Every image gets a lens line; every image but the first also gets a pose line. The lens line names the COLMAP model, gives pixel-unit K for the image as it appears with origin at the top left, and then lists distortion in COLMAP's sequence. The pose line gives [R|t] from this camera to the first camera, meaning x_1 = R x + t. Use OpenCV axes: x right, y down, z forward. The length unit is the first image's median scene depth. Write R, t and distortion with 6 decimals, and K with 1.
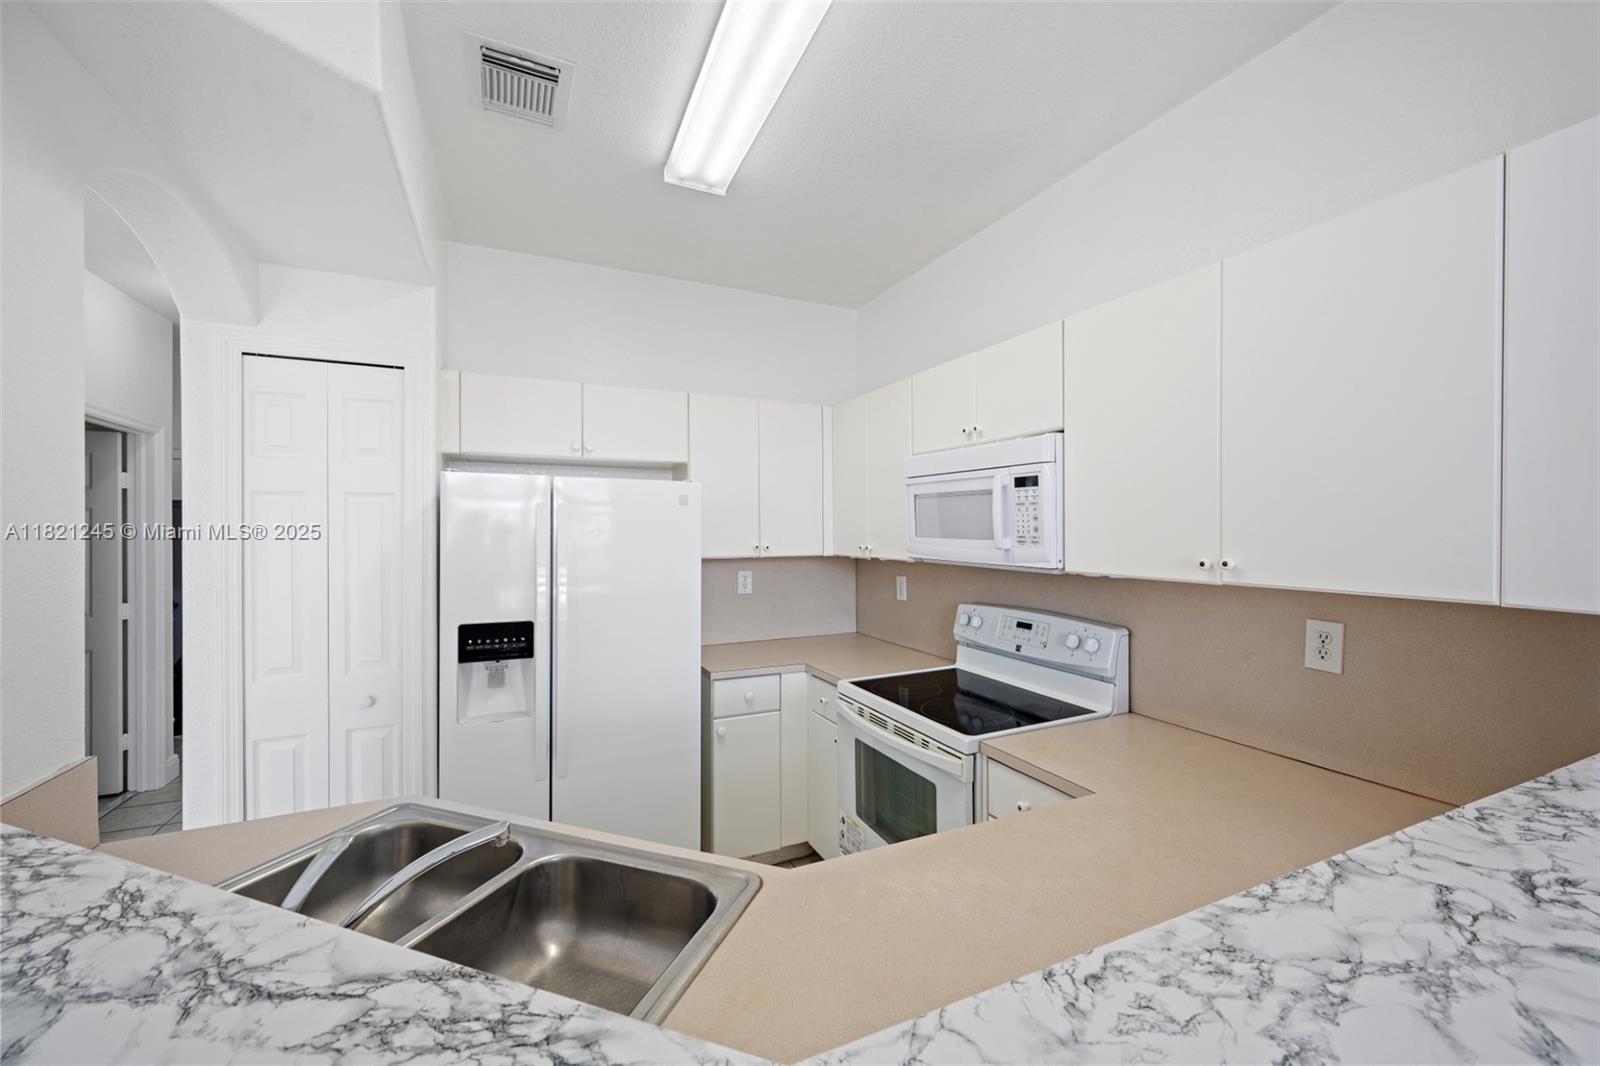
lens RADIAL K [[630.8, 0, 805.3], [0, 630.8, 533.7], [0, 0, 1]] dist [0.000522, 0.000369]
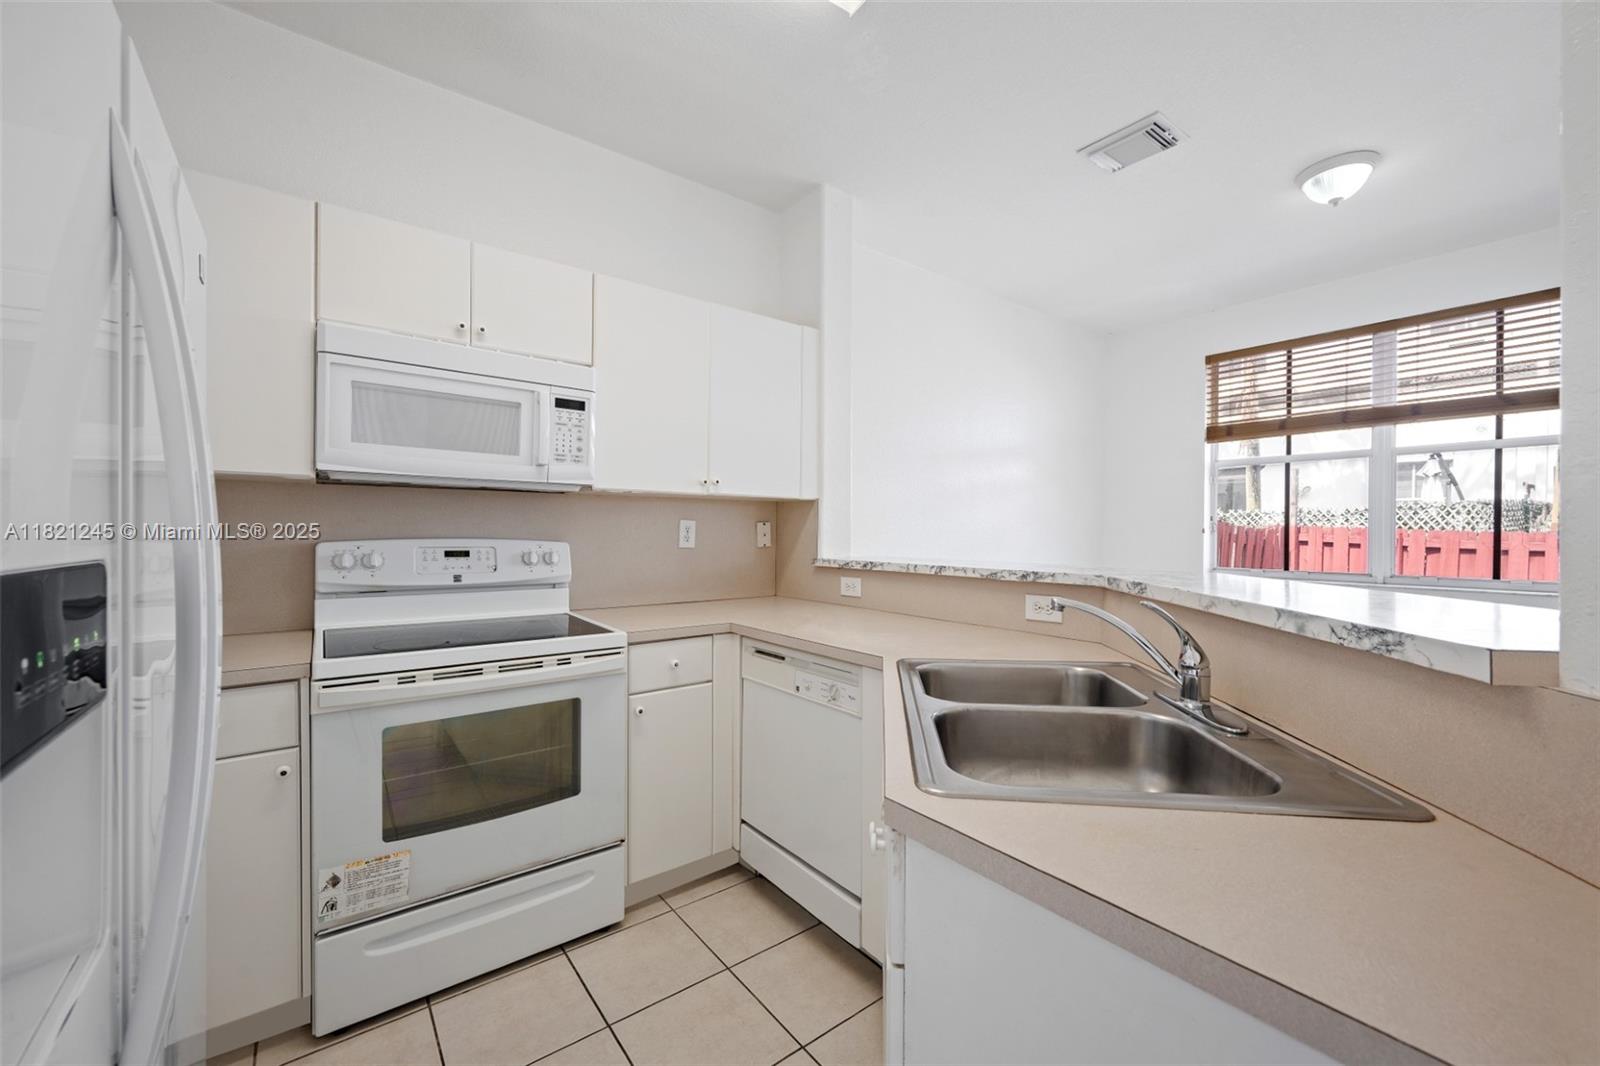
lens RADIAL K [[630.8, 0, 834.6], [0, 630.8, 526.8], [0, 0, 1]] dist [0.000522, 0.000369]
pose [[-0.235457, 0.004413, 0.971875, -0.792601], [0.001580, 0.999990, -0.004158, 0.130023], [-0.971883, 0.000557, -0.235462, 0.797434]]
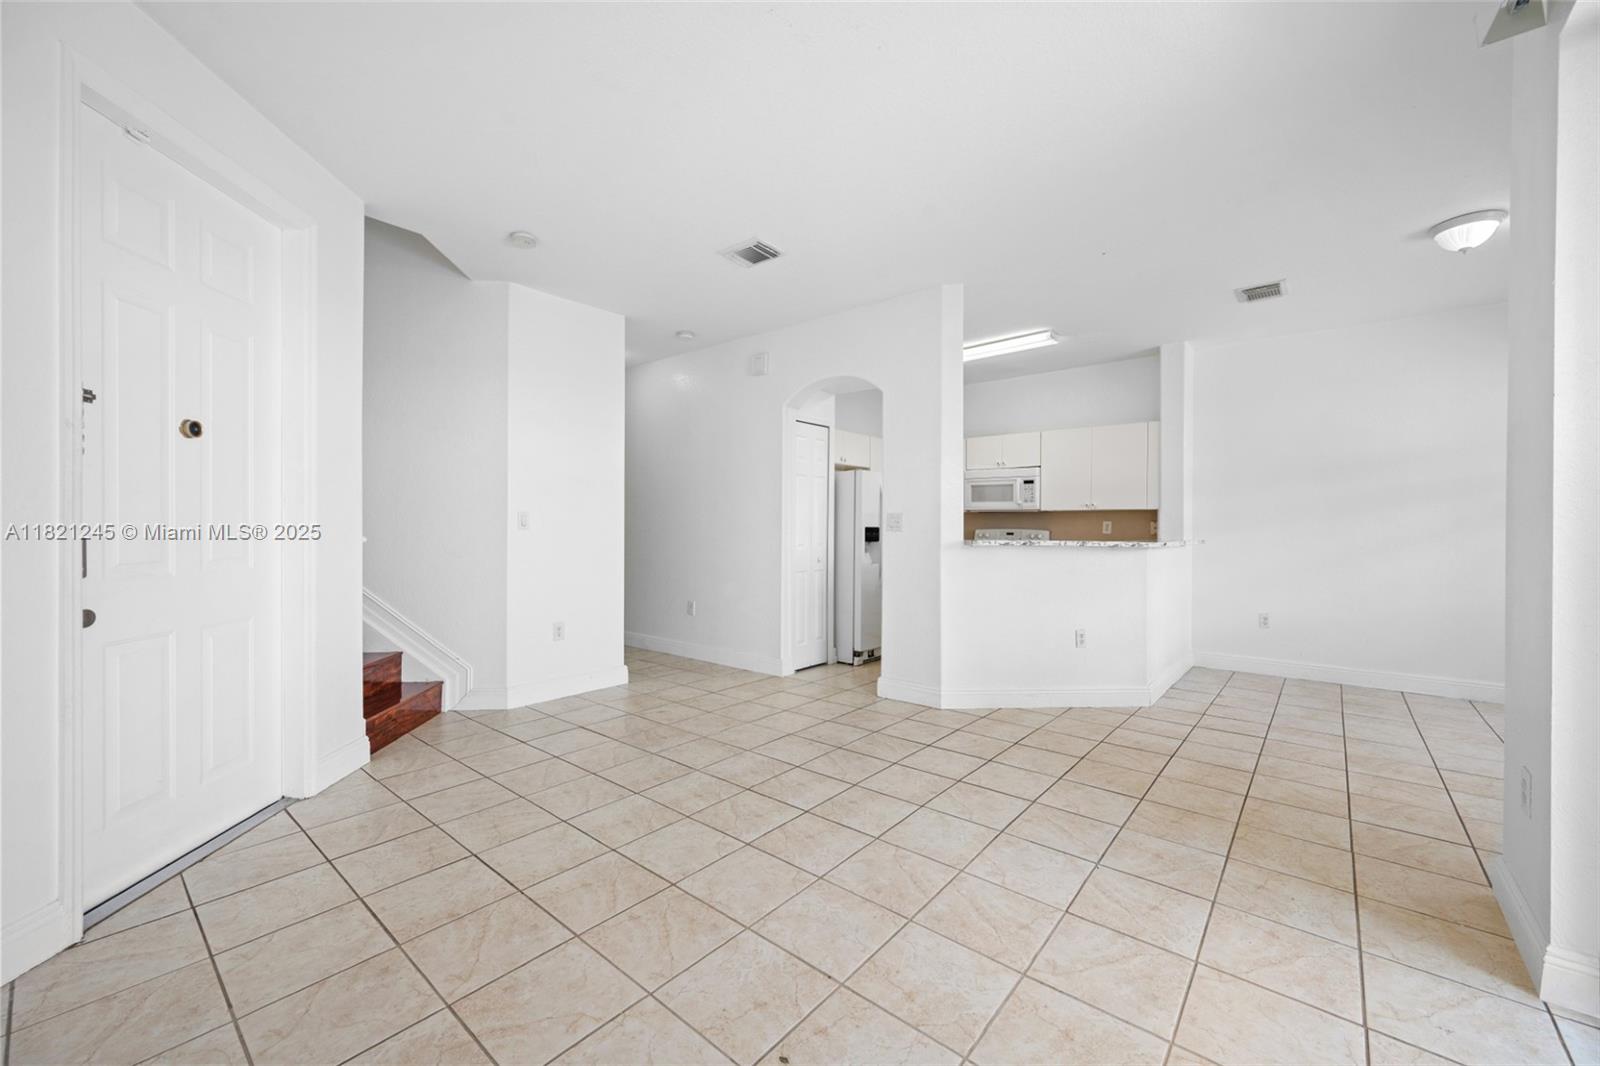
lens RADIAL K [[630.8, 0, 806.5], [0, 630.8, 526.6], [0, 0, 1]] dist [0.000522, 0.000369]
pose [[0.909995, 0.004315, 0.414597, -1.904806], [-0.000212, 0.999951, -0.009944, 0.165817], [-0.414619, 0.008961, 0.909951, -1.356069]]
